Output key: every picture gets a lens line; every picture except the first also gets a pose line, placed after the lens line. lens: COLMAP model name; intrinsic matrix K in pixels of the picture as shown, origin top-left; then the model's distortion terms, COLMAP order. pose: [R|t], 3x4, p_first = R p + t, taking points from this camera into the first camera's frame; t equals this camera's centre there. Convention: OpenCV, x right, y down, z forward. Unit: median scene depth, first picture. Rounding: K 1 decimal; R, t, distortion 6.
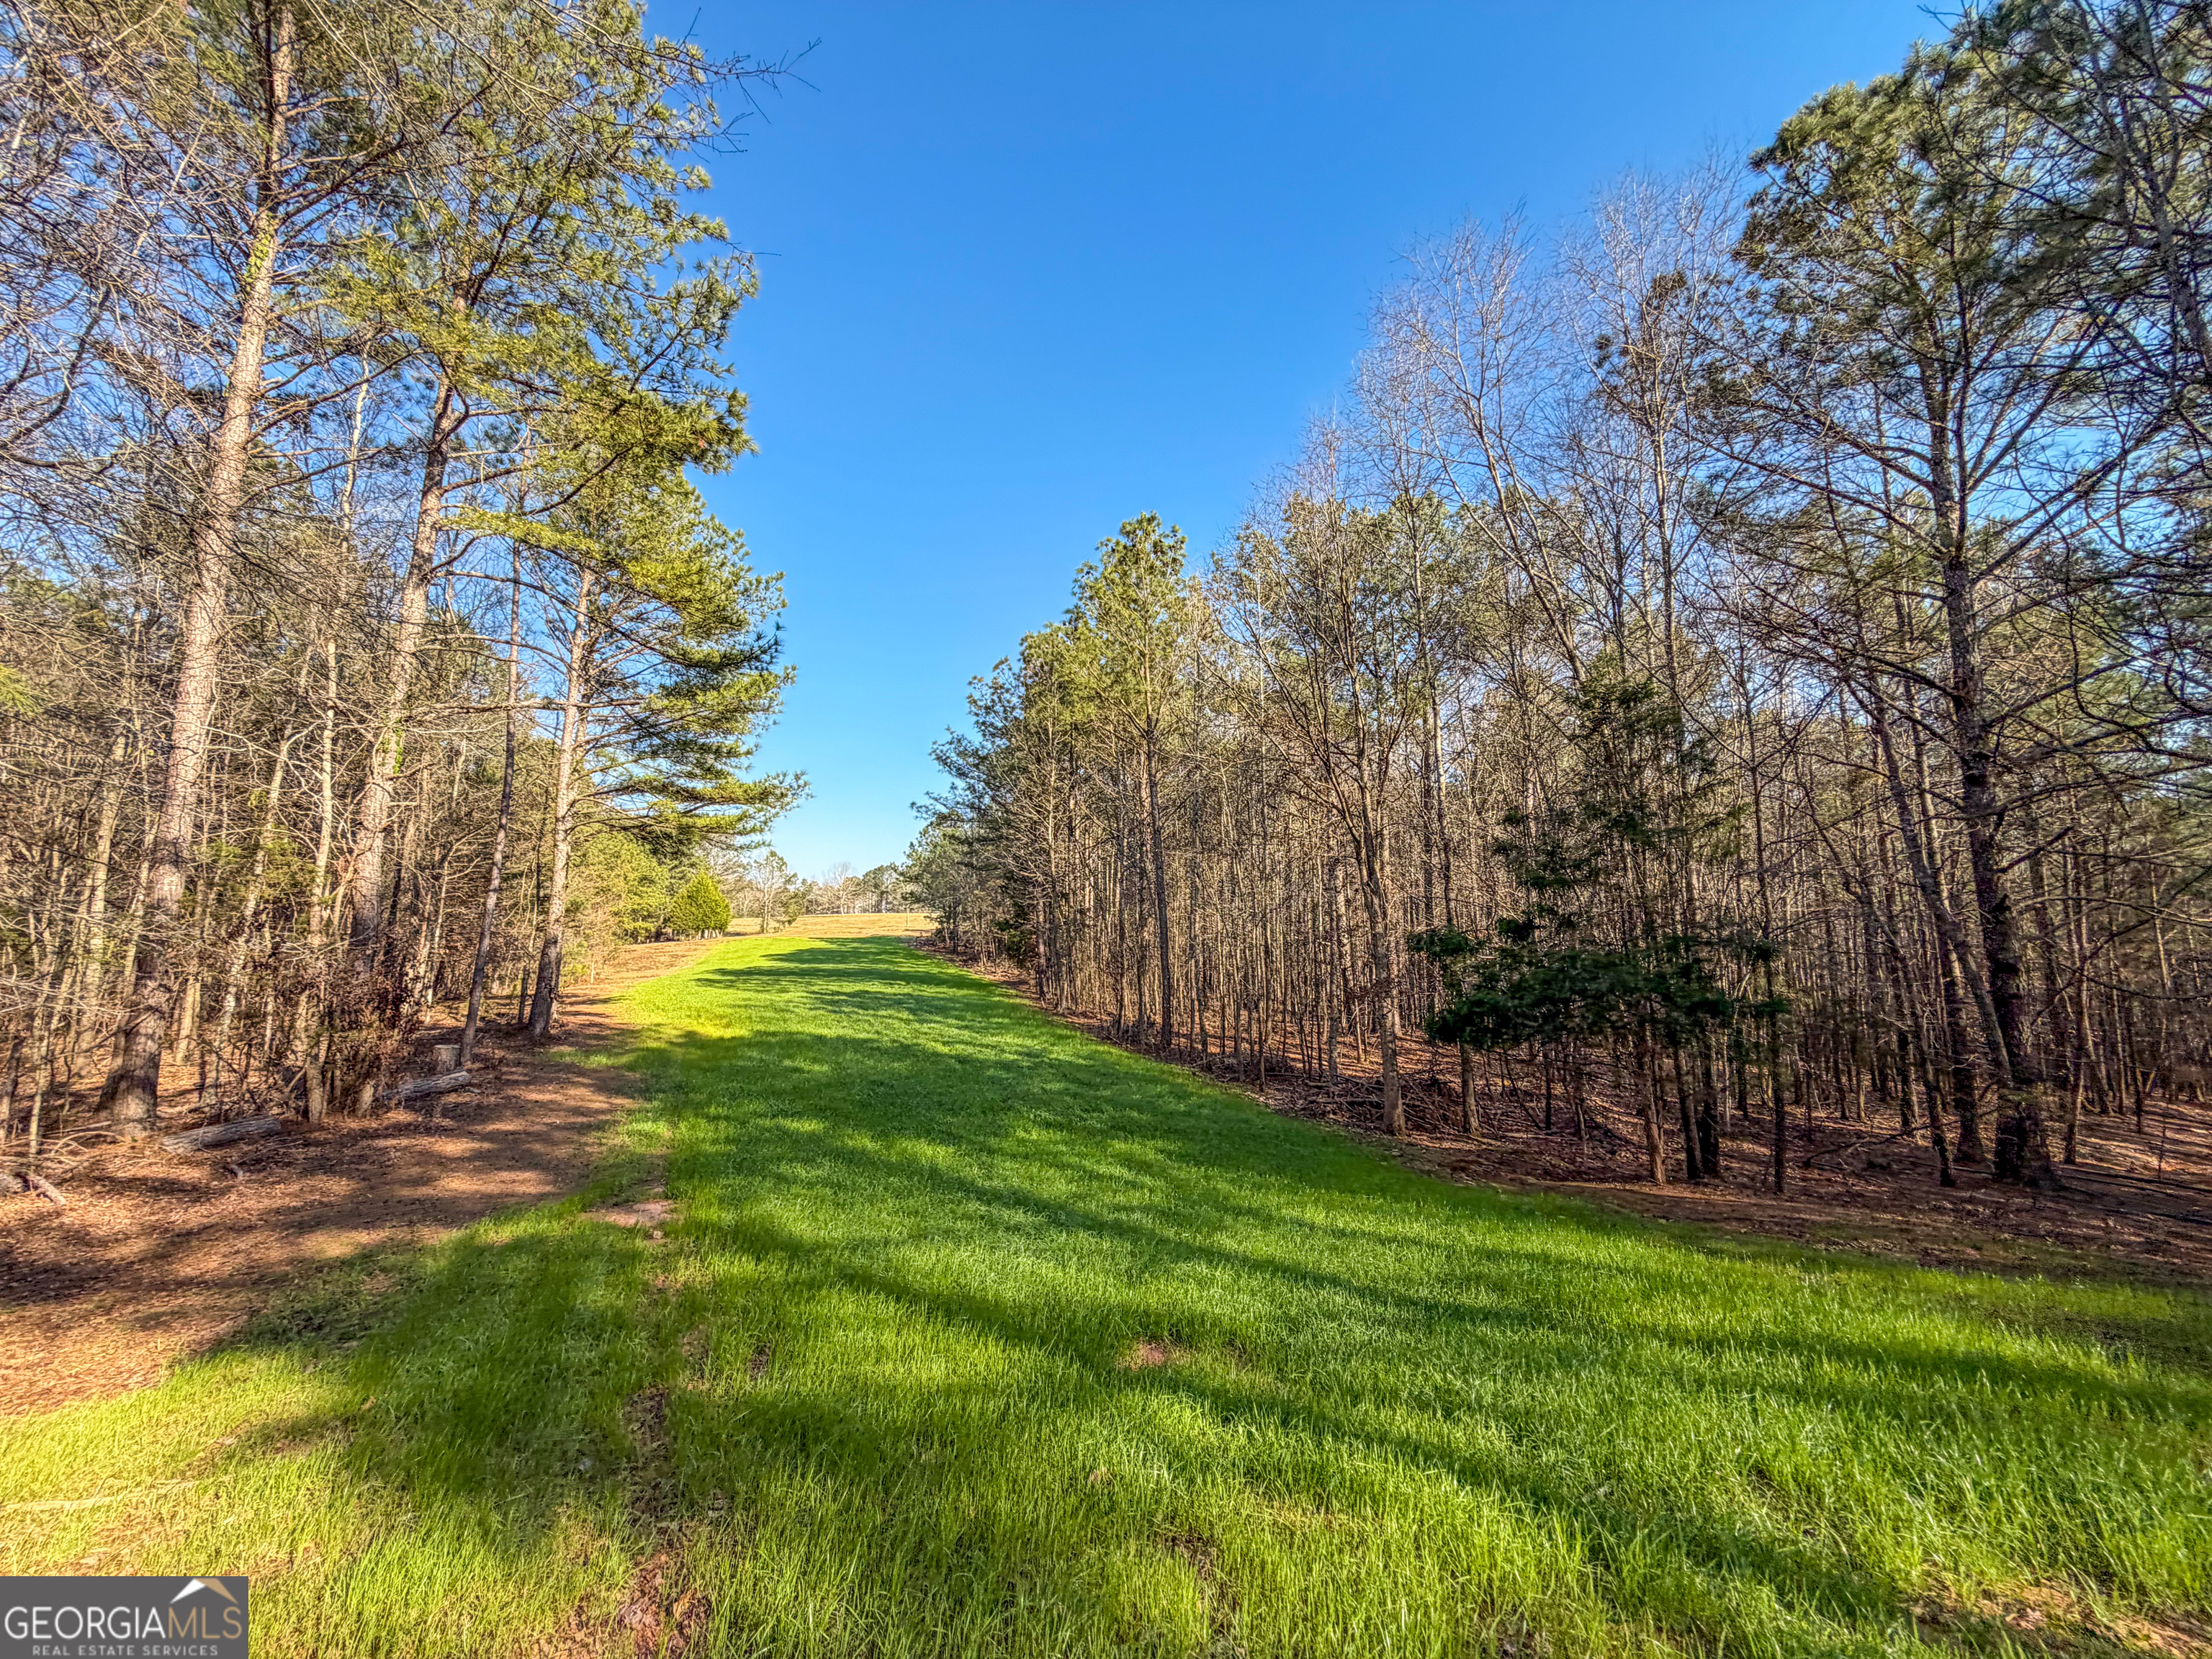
lens RADIAL K [[877.4, 0, 1105.3], [0, 877.4, 833.3], [0, 0, 1]] dist [-0.002313, 0.000674]
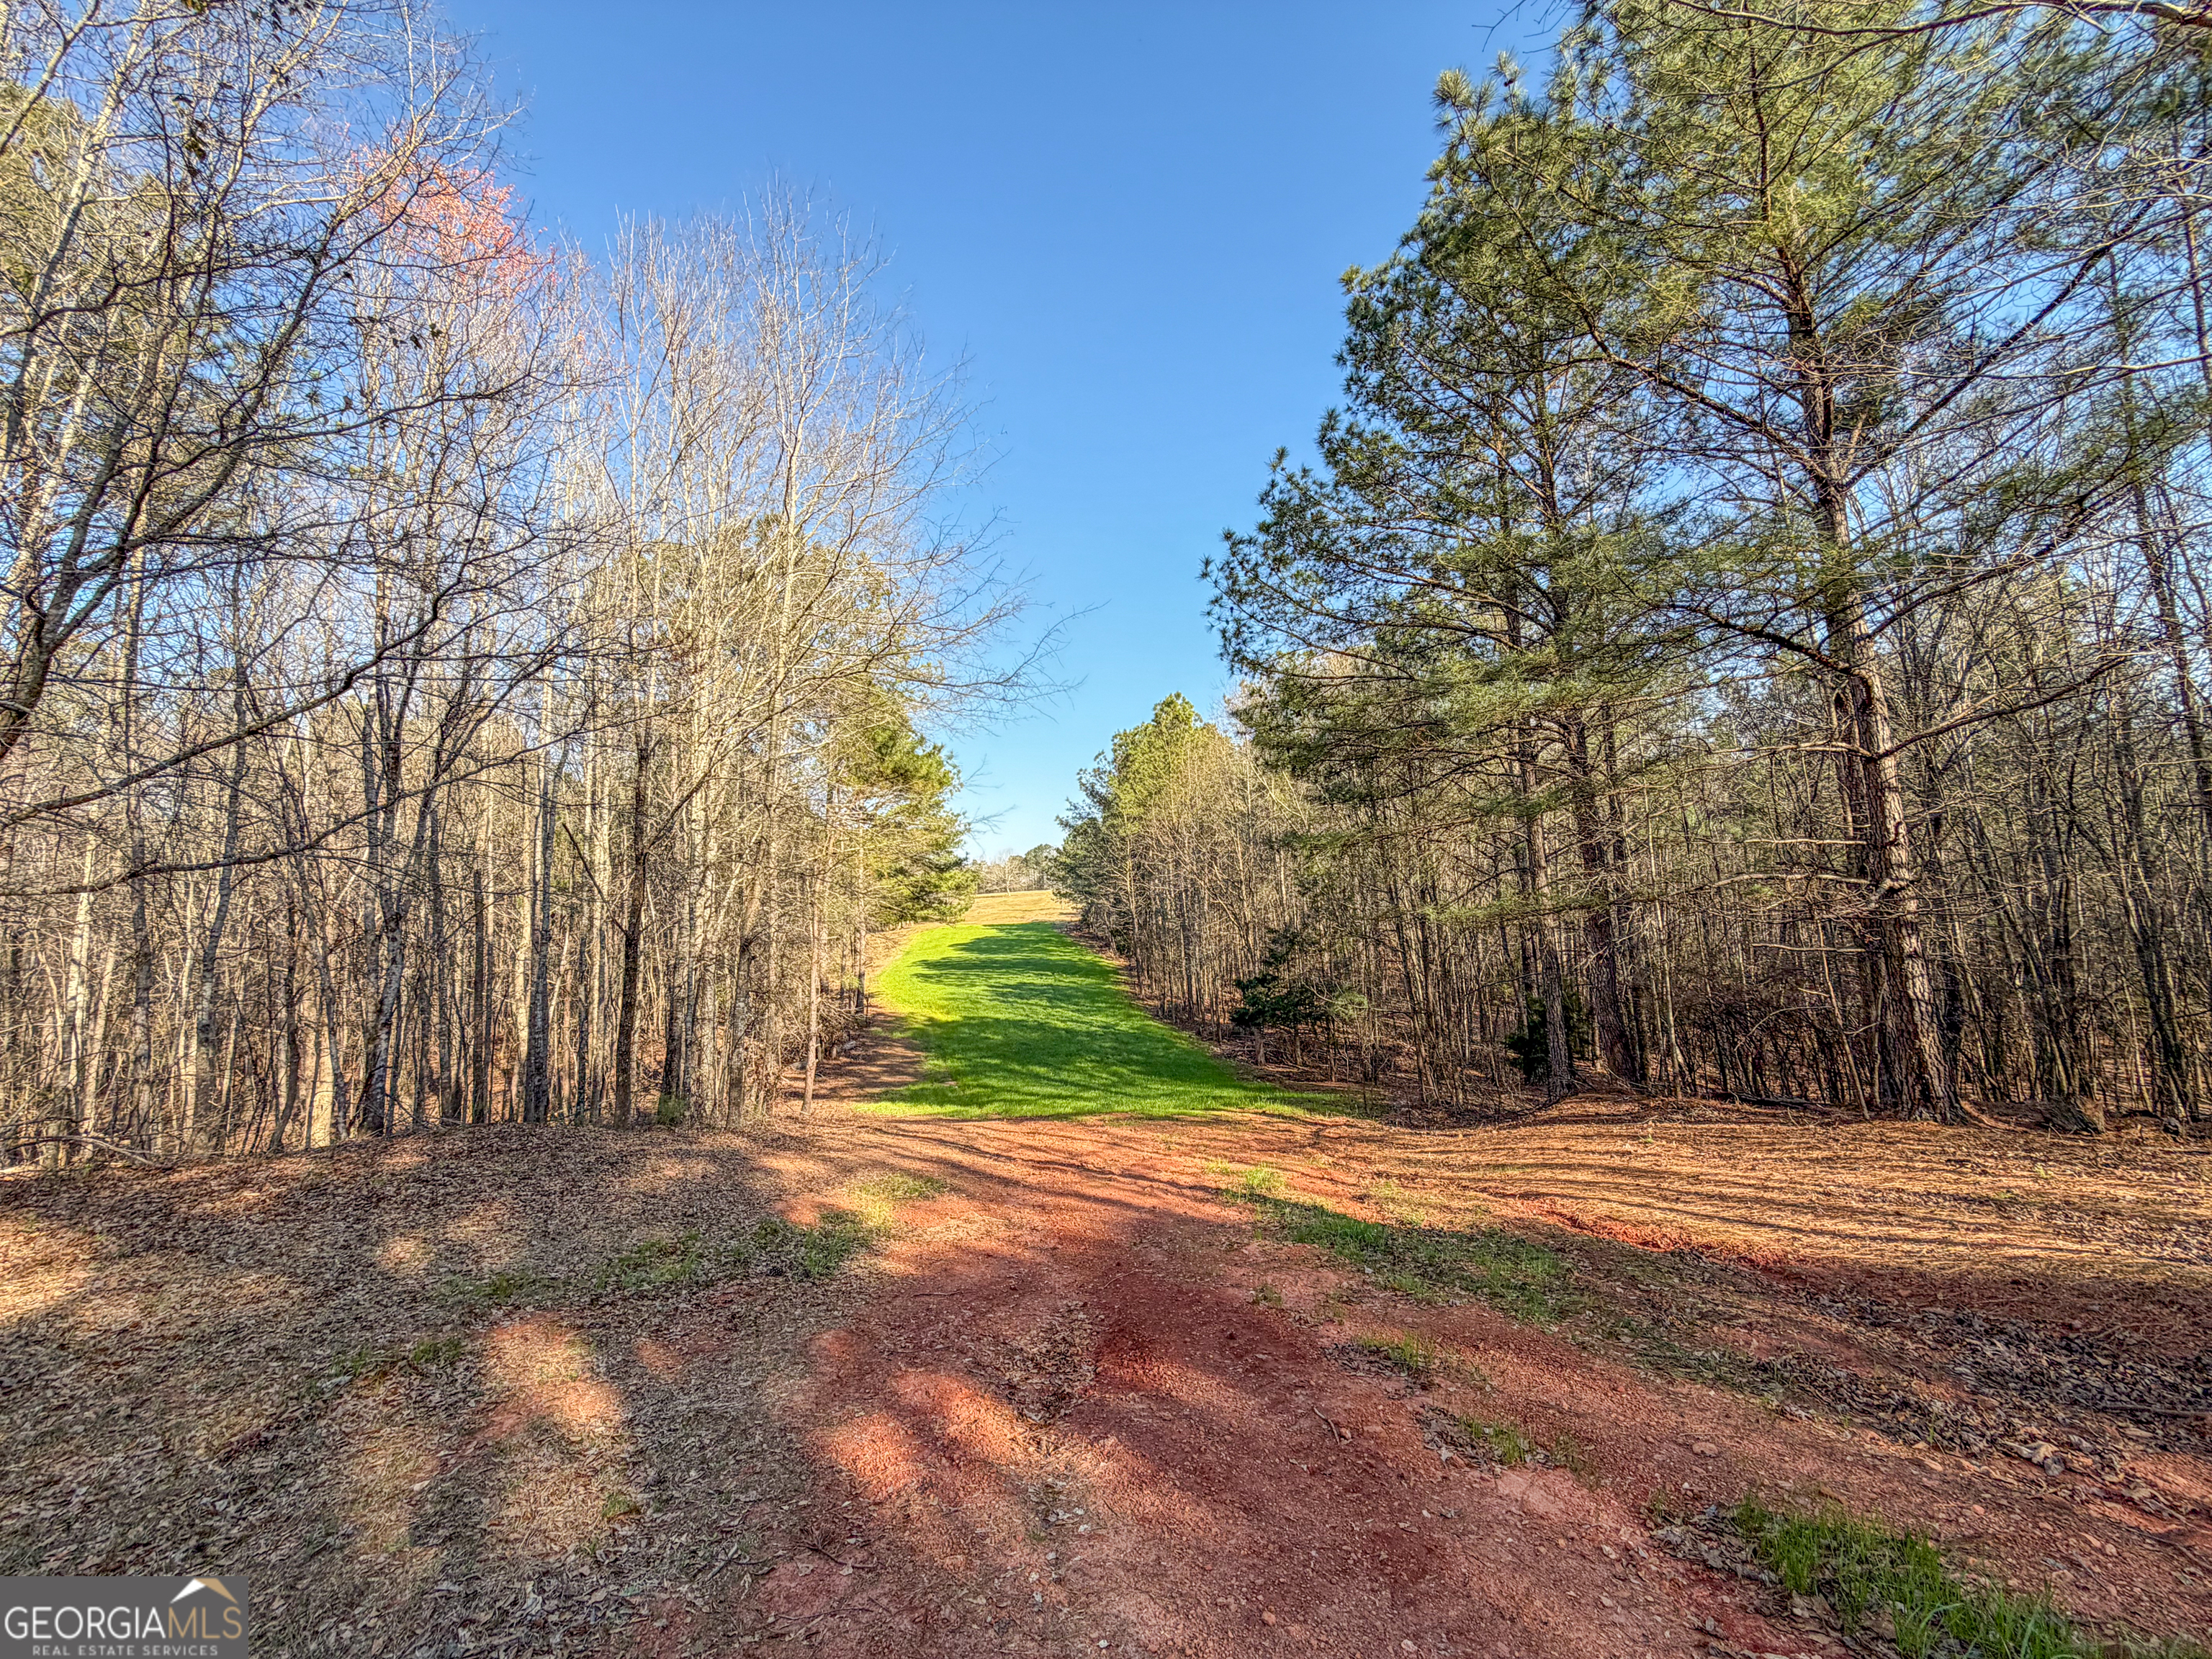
lens RADIAL K [[877.4, 0, 1107.2], [0, 877.4, 827.6], [0, 0, 1]] dist [-0.002313, 0.000674]
pose [[0.982640, -0.056539, -0.176697, 0.142671], [0.063954, 0.997283, 0.036547, -0.125856], [0.174151, -0.047213, 0.983587, -0.429249]]
